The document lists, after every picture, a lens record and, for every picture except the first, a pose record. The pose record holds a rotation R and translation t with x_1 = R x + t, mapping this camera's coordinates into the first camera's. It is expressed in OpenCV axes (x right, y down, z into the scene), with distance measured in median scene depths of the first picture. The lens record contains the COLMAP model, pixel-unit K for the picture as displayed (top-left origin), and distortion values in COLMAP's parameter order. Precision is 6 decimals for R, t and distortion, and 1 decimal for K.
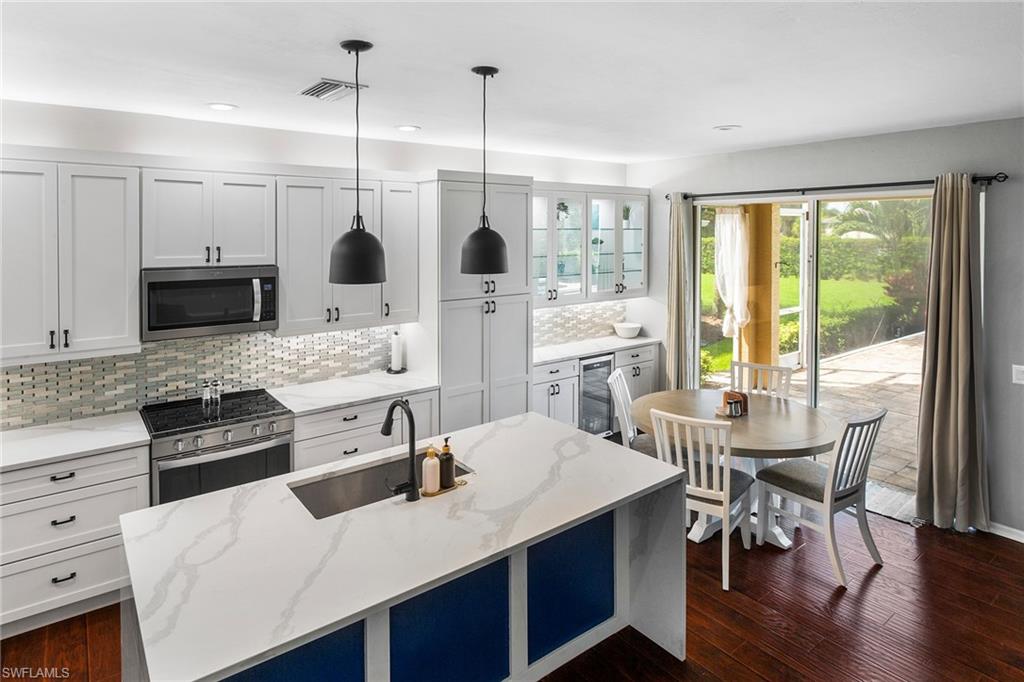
lens RADIAL K [[597.9, 0, 512.0], [0, 597.9, 243.8], [0, 0, 1]] dist [-0.000343, -0.001911]
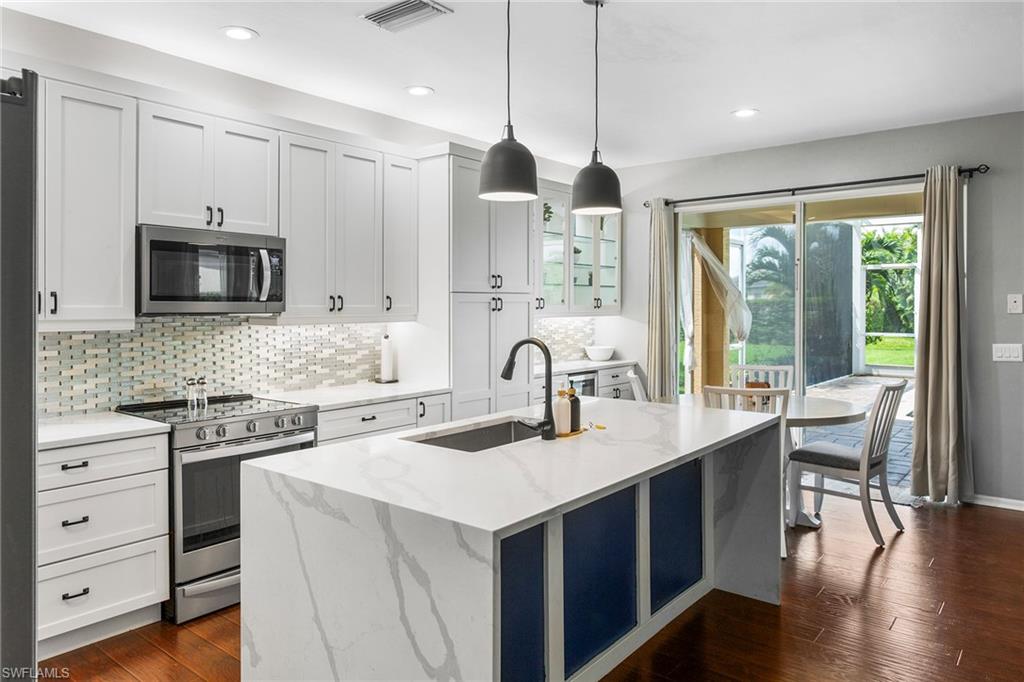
lens RADIAL K [[722.1, 0, 507.0], [0, 722.1, 321.8], [0, 0, 1]] dist [0.000833, -0.001271]
pose [[0.971178, -0.008534, 0.238201, -0.333034], [0.010455, 0.999922, -0.006799, 0.167036], [-0.238125, 0.009093, 0.971192, -0.057647]]
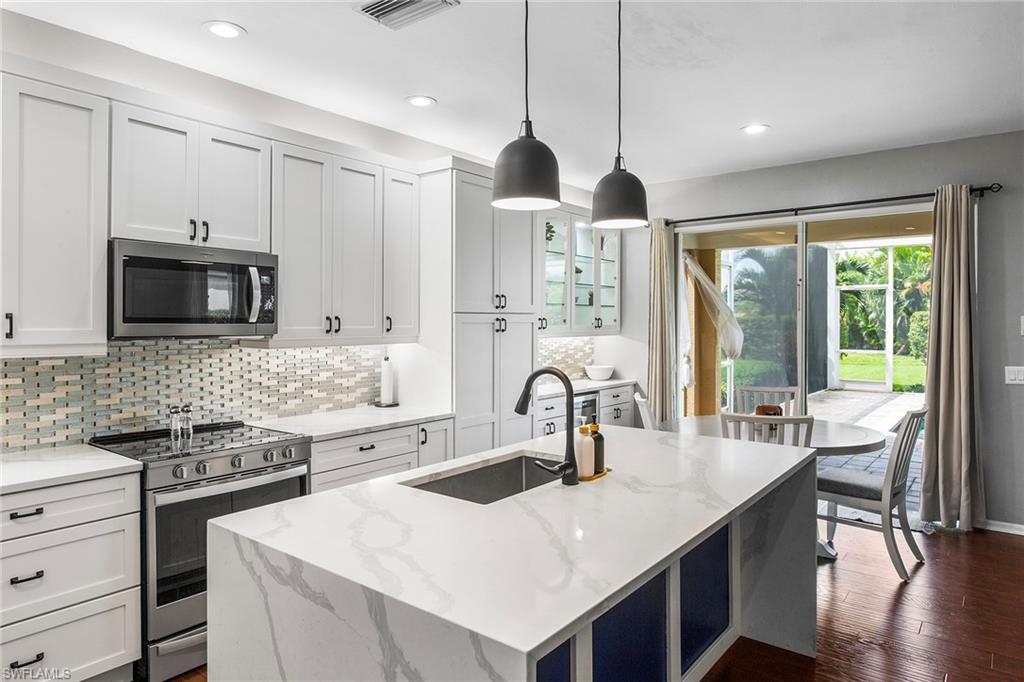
lens RADIAL K [[652.4, 0, 501.9], [0, 652.4, 334.6], [0, 0, 1]] dist [-0.008347, 0.003511]
pose [[0.969836, -0.006390, 0.243675, -0.316233], [0.009066, 0.999910, -0.009862, 0.154312], [-0.243590, 0.011773, 0.969807, 0.104353]]
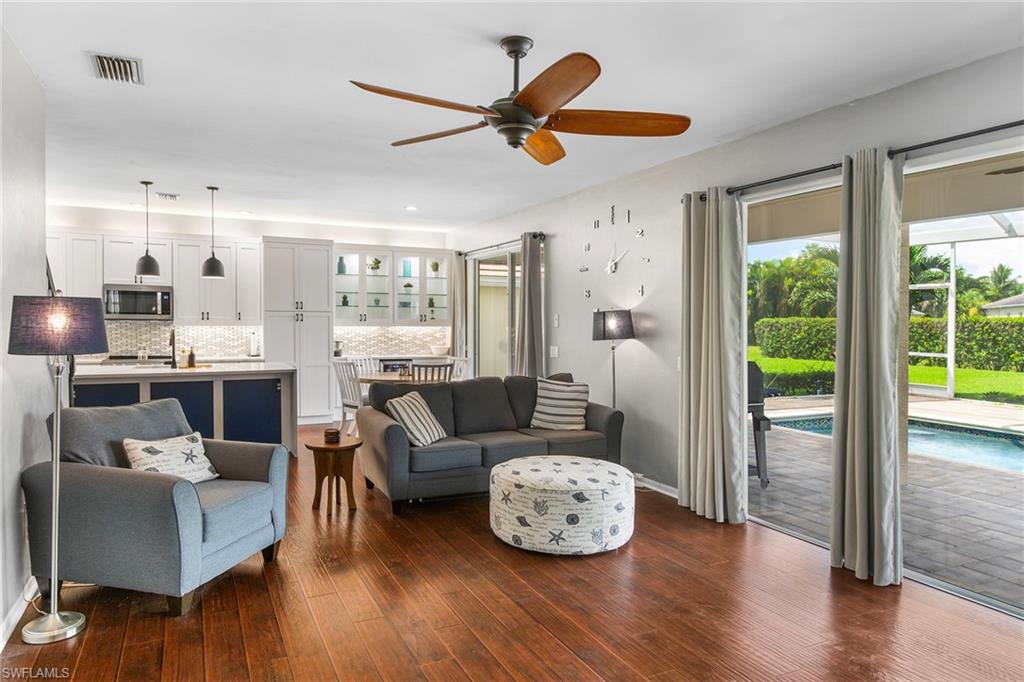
lens RADIAL K [[721.0, 0, 513.5], [0, 721.0, 345.8], [0, 0, 1]] dist [-0.000700, -0.000824]
pose [[0.972586, 0.016128, -0.231984, 1.227752], [-0.015551, 0.999870, 0.004315, 0.201115], [0.232023, -0.000590, 0.972710, -1.009115]]
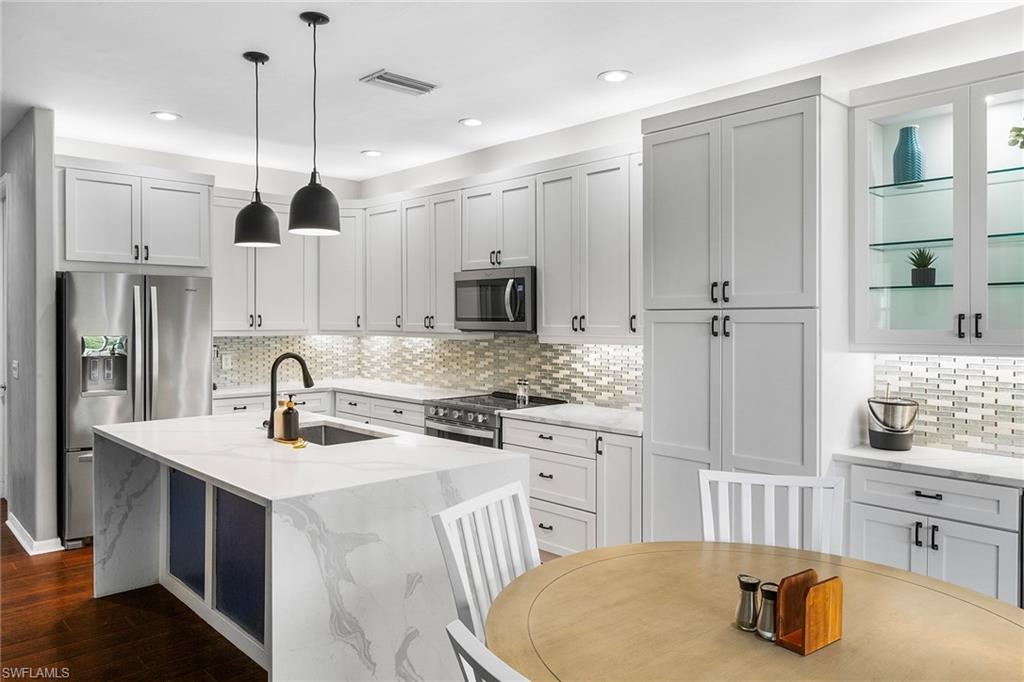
lens RADIAL K [[731.0, 0, 470.1], [0, 731.0, 326.7], [0, 0, 1]] dist [0.007155, -0.004431]
pose [[0.040789, 0.007532, -0.999139, 0.809750], [-0.033004, 0.999436, 0.006186, 0.132243], [0.998623, 0.032723, 0.041015, 0.864679]]
